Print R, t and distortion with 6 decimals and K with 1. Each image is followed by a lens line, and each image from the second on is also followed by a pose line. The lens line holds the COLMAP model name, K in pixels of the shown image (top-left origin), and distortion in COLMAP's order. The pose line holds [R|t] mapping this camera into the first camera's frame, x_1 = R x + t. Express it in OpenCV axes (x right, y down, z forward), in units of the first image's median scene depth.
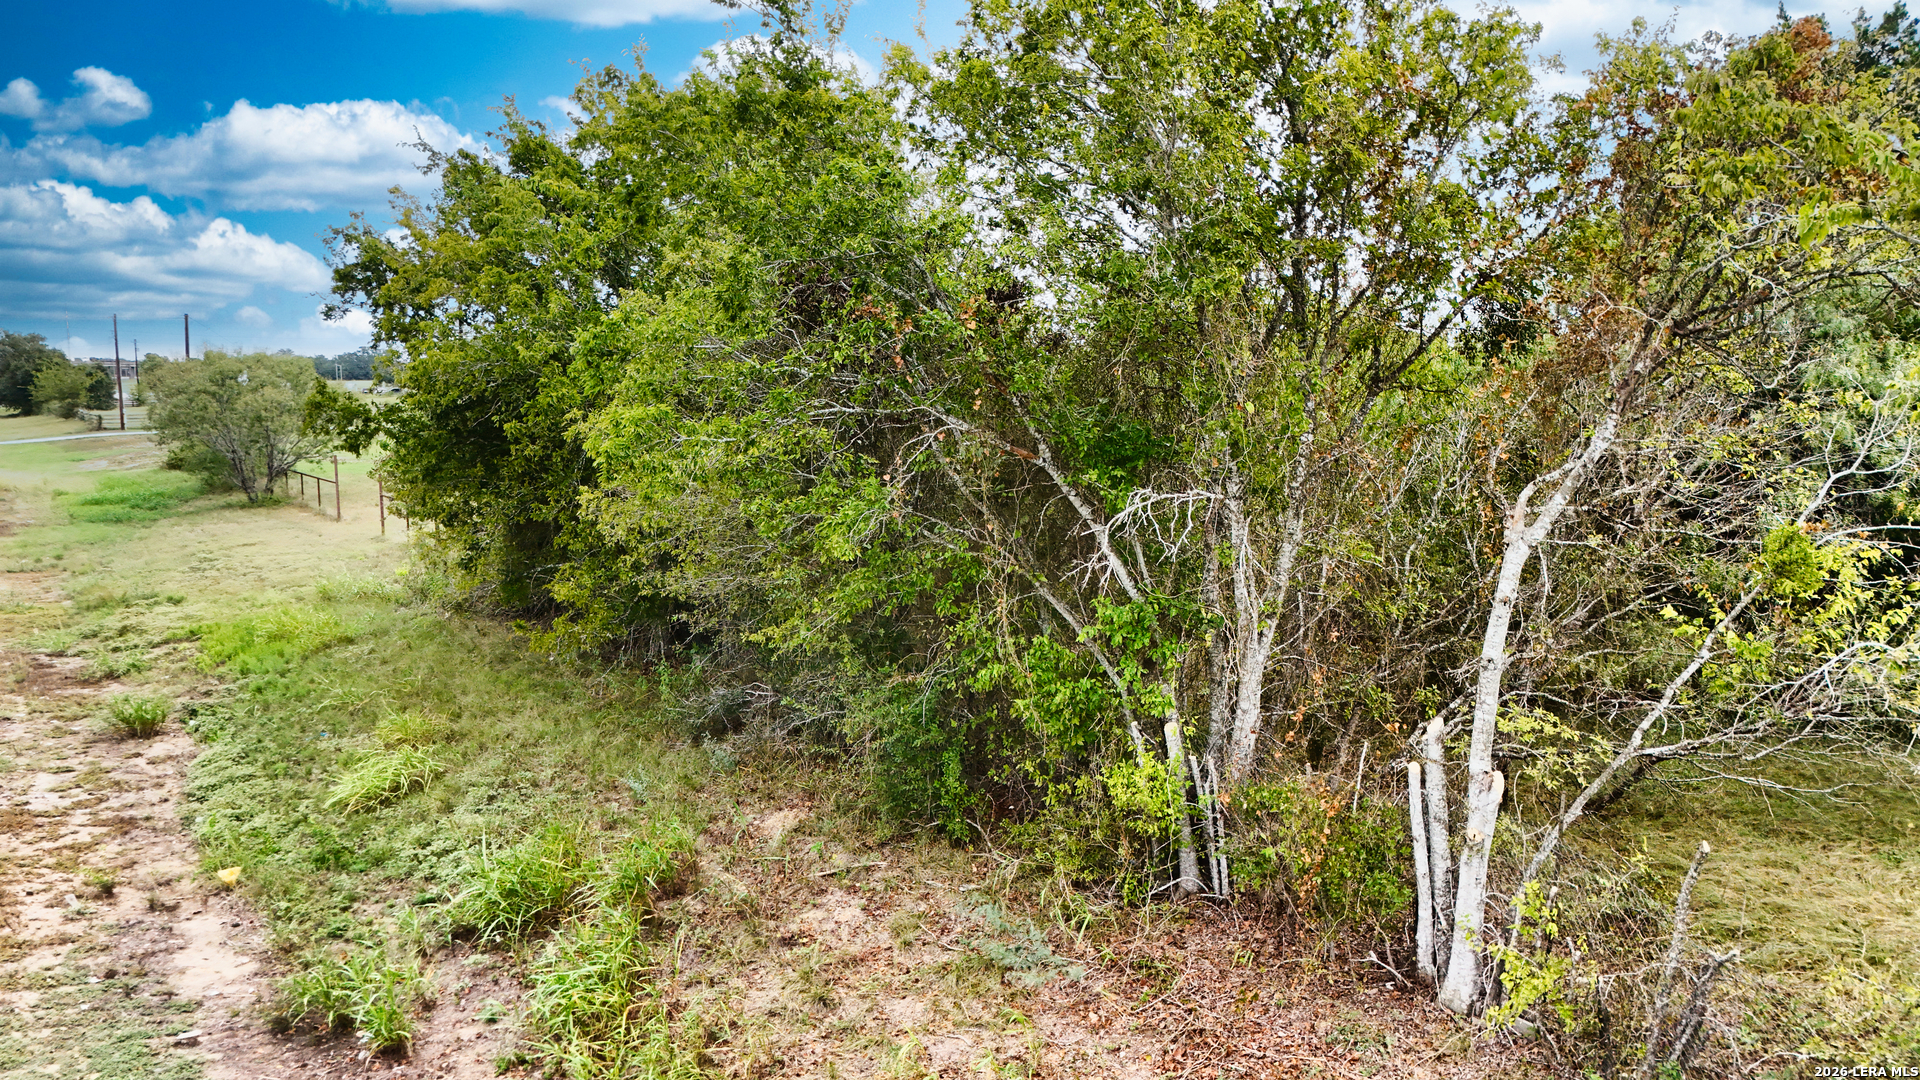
lens RADIAL K [[1406.4, 0, 950.7], [0, 1406.4, 544.3], [0, 0, 1]] dist [0.072226, -0.073708]
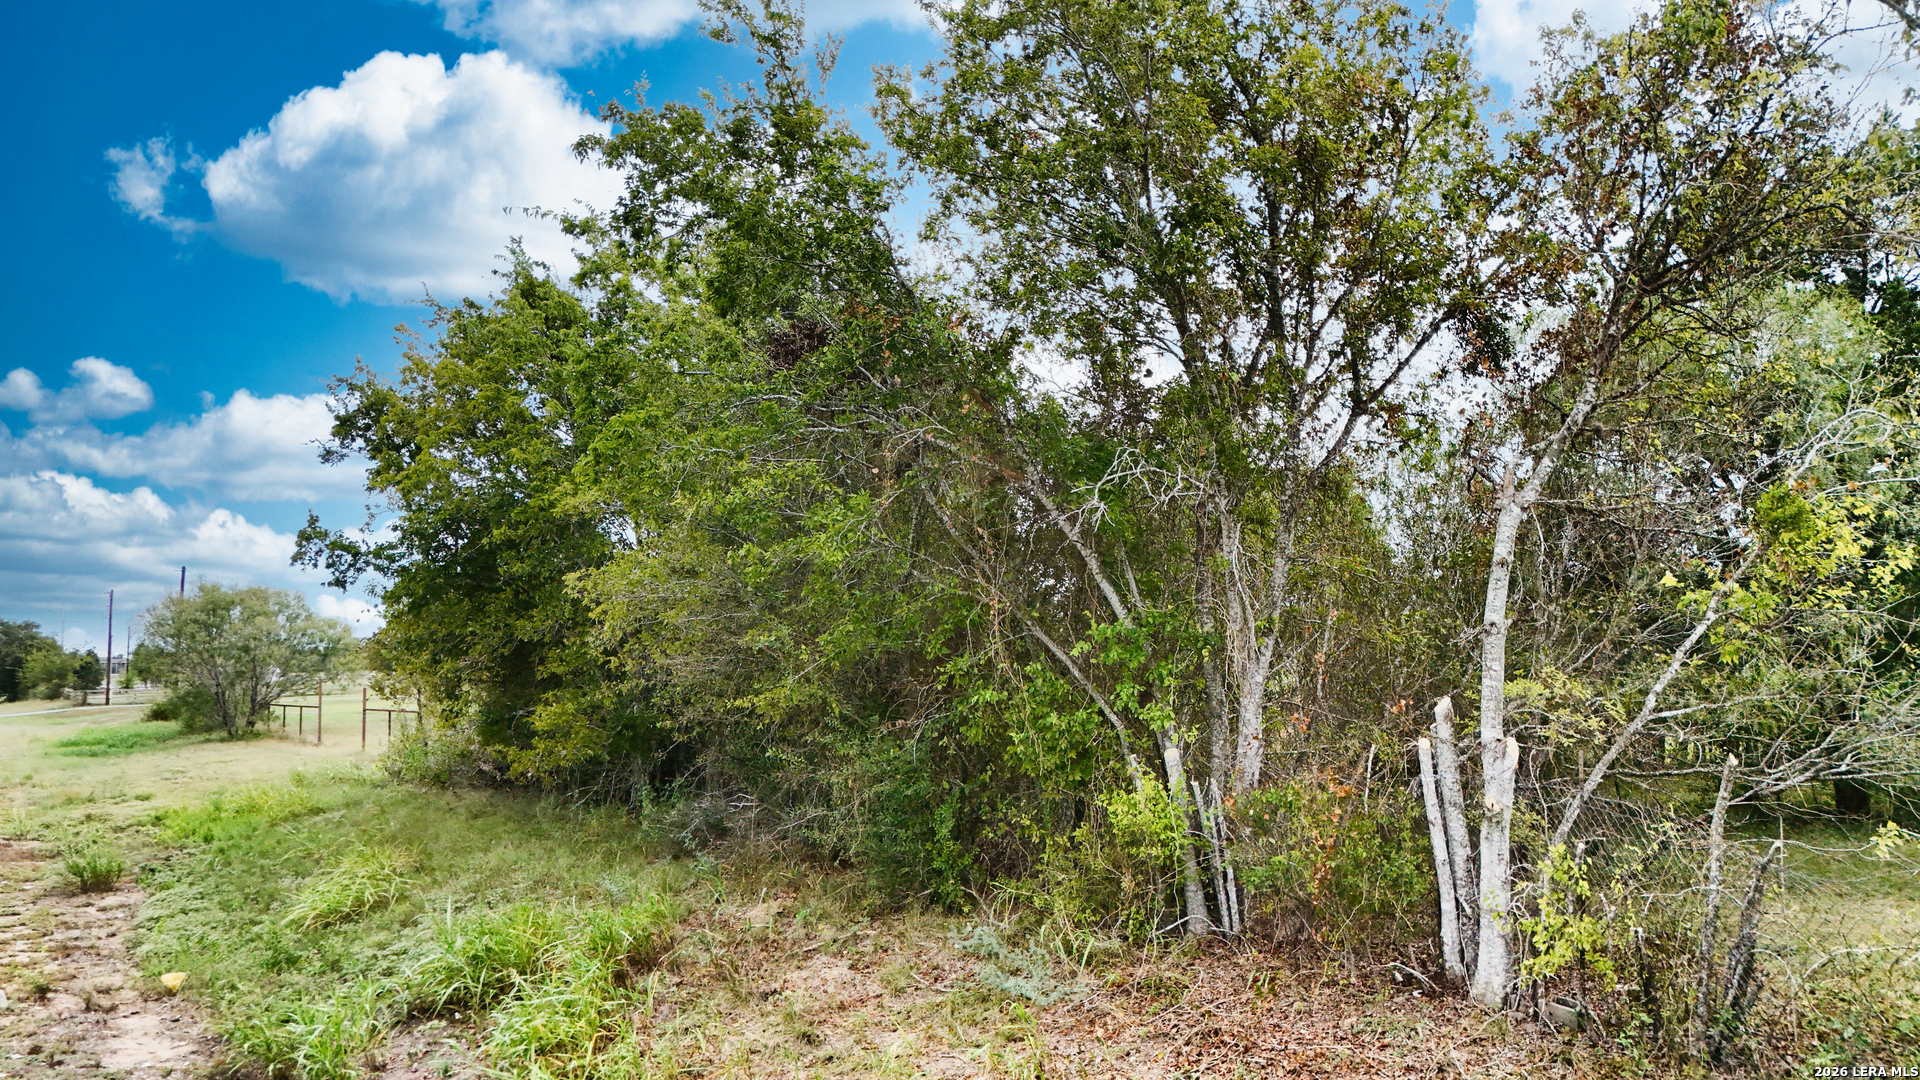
lens RADIAL K [[1406.4, 0, 950.7], [0, 1406.4, 544.3], [0, 0, 1]] dist [0.072226, -0.073708]
pose [[0.999913, -0.010940, 0.007375, 0.000134], [0.012198, 0.979587, -0.200649, 0.181491], [-0.005029, 0.200721, 0.979636, 0.027355]]
